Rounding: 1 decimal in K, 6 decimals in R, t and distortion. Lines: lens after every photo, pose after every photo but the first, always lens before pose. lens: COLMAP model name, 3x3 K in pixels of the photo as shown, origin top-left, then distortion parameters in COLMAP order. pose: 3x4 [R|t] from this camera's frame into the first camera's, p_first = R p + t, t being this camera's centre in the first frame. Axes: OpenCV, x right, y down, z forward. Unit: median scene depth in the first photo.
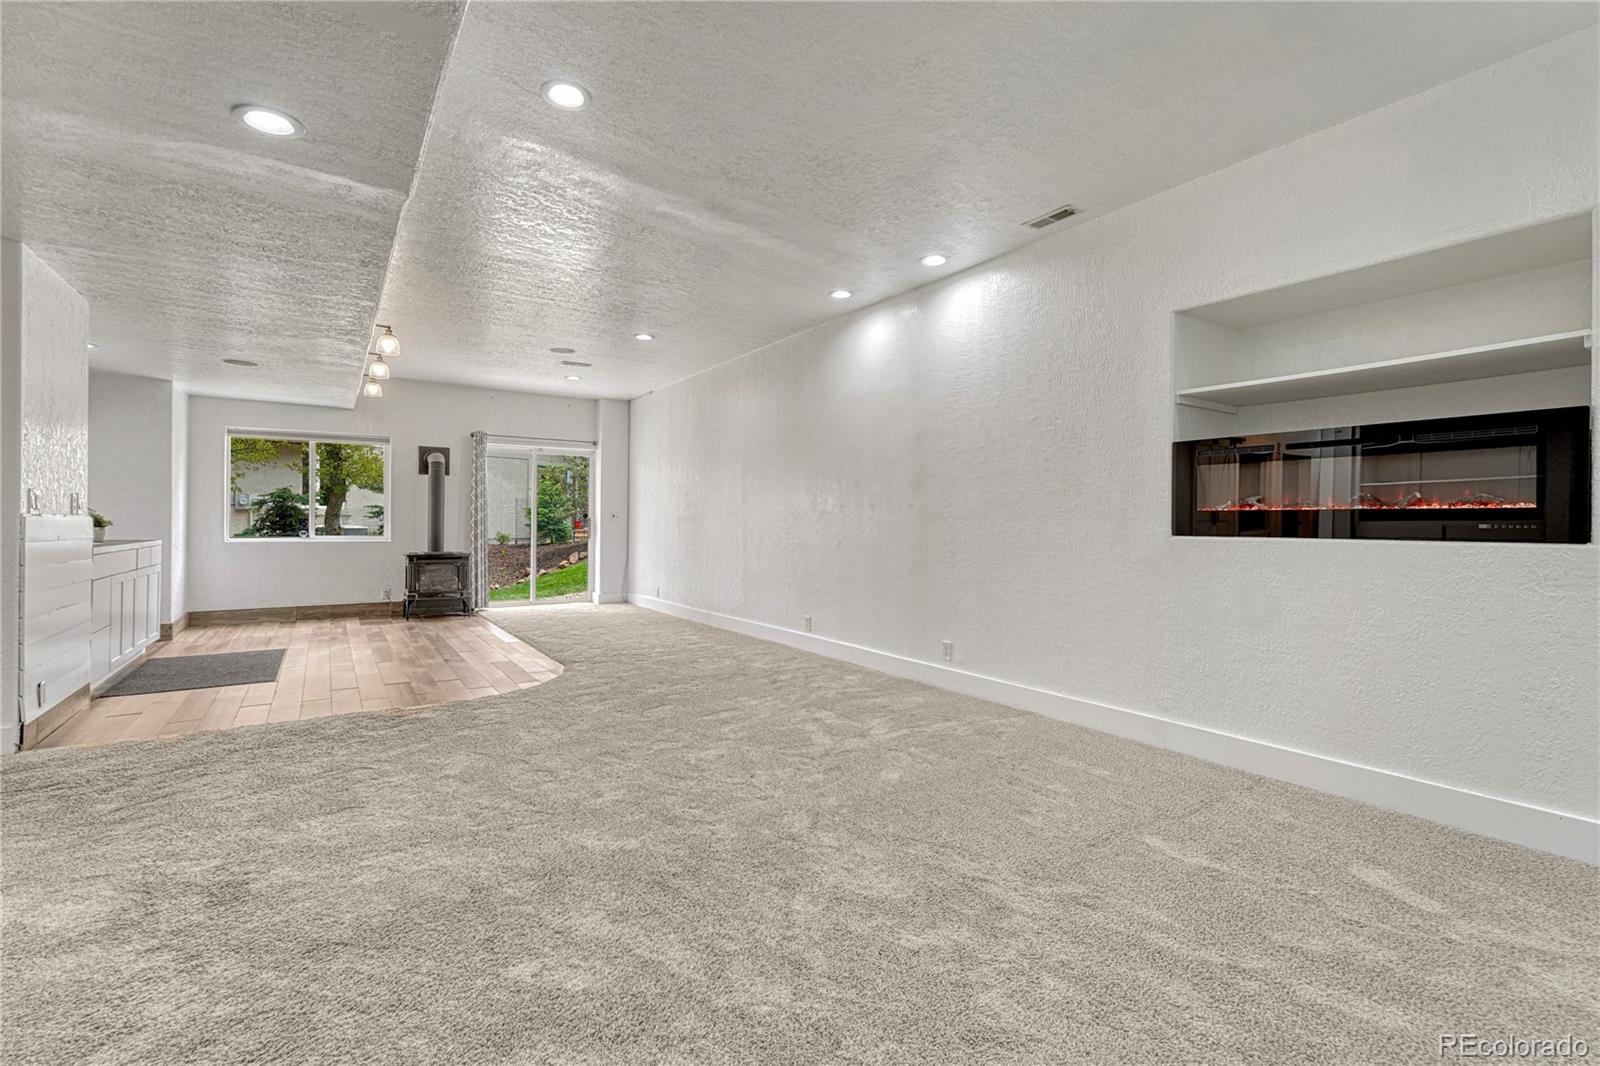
lens RADIAL K [[674.4, 0, 800.1], [0, 674.4, 525.5], [0, 0, 1]] dist [-0.004899, -0.000097]
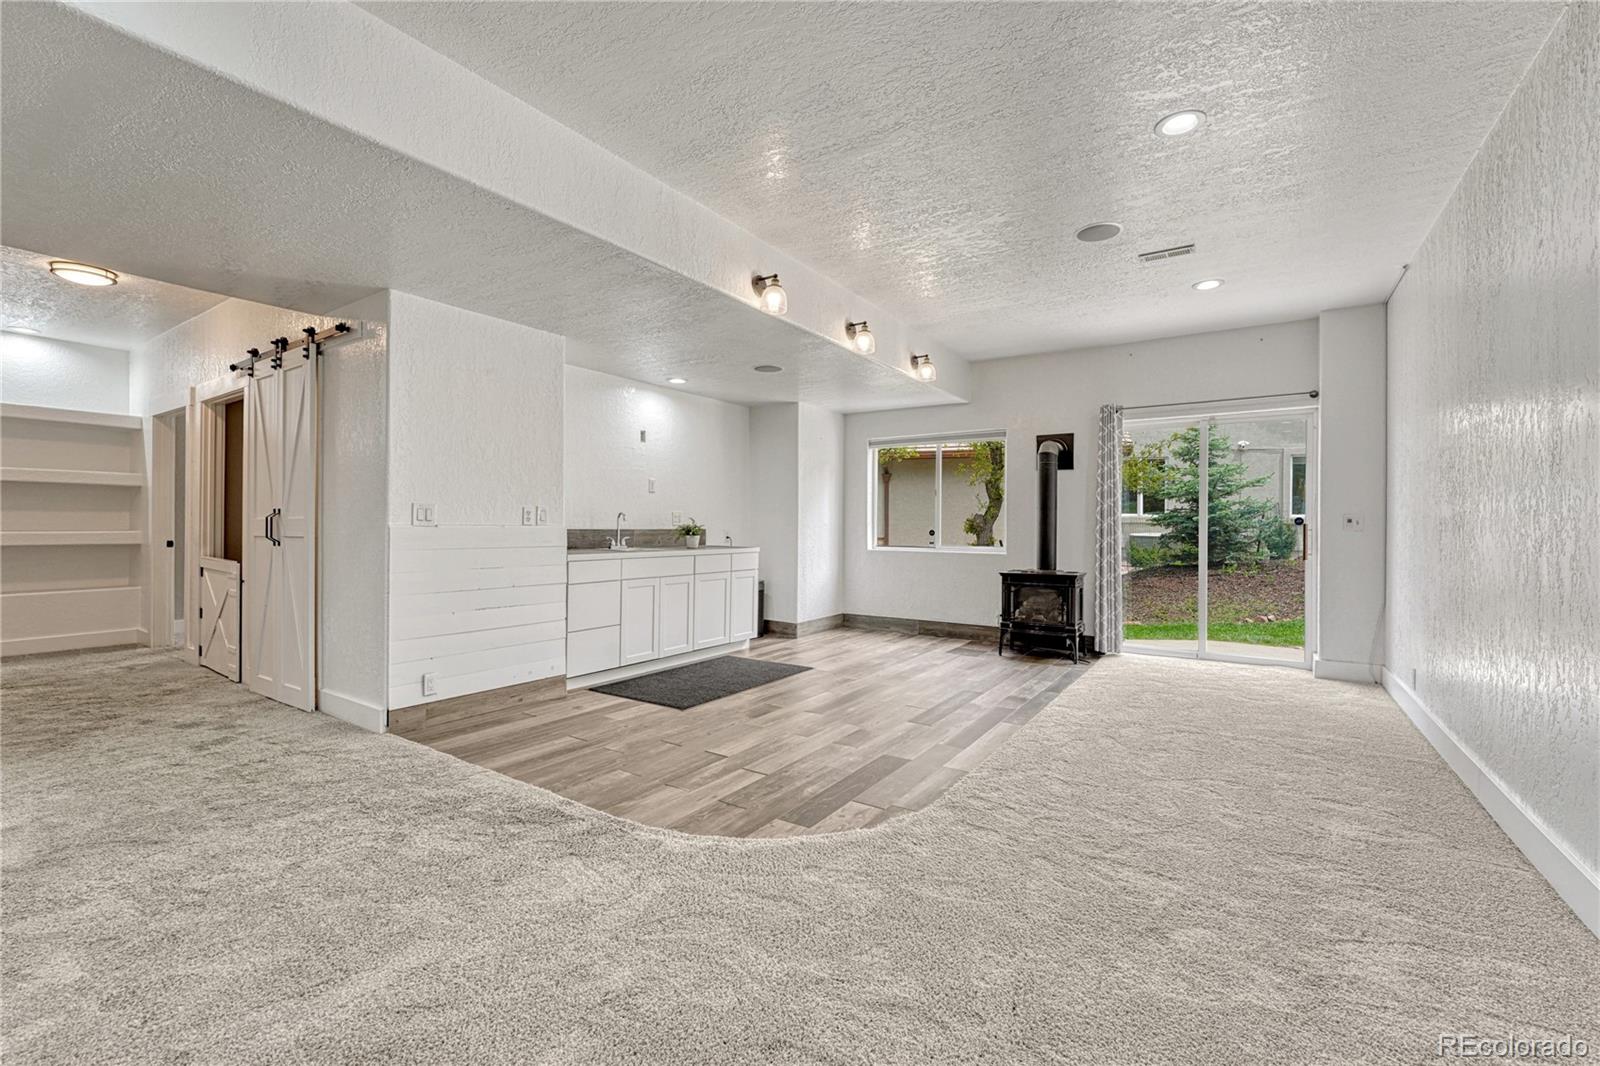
lens RADIAL K [[674.4, 0, 800.7], [0, 674.4, 527.4], [0, 0, 1]] dist [-0.004899, -0.000097]
pose [[0.406069, -0.000223, -0.913843, 0.047424], [-0.007090, 0.999969, -0.003394, -0.005167], [0.913815, 0.007857, 0.406055, 0.430269]]
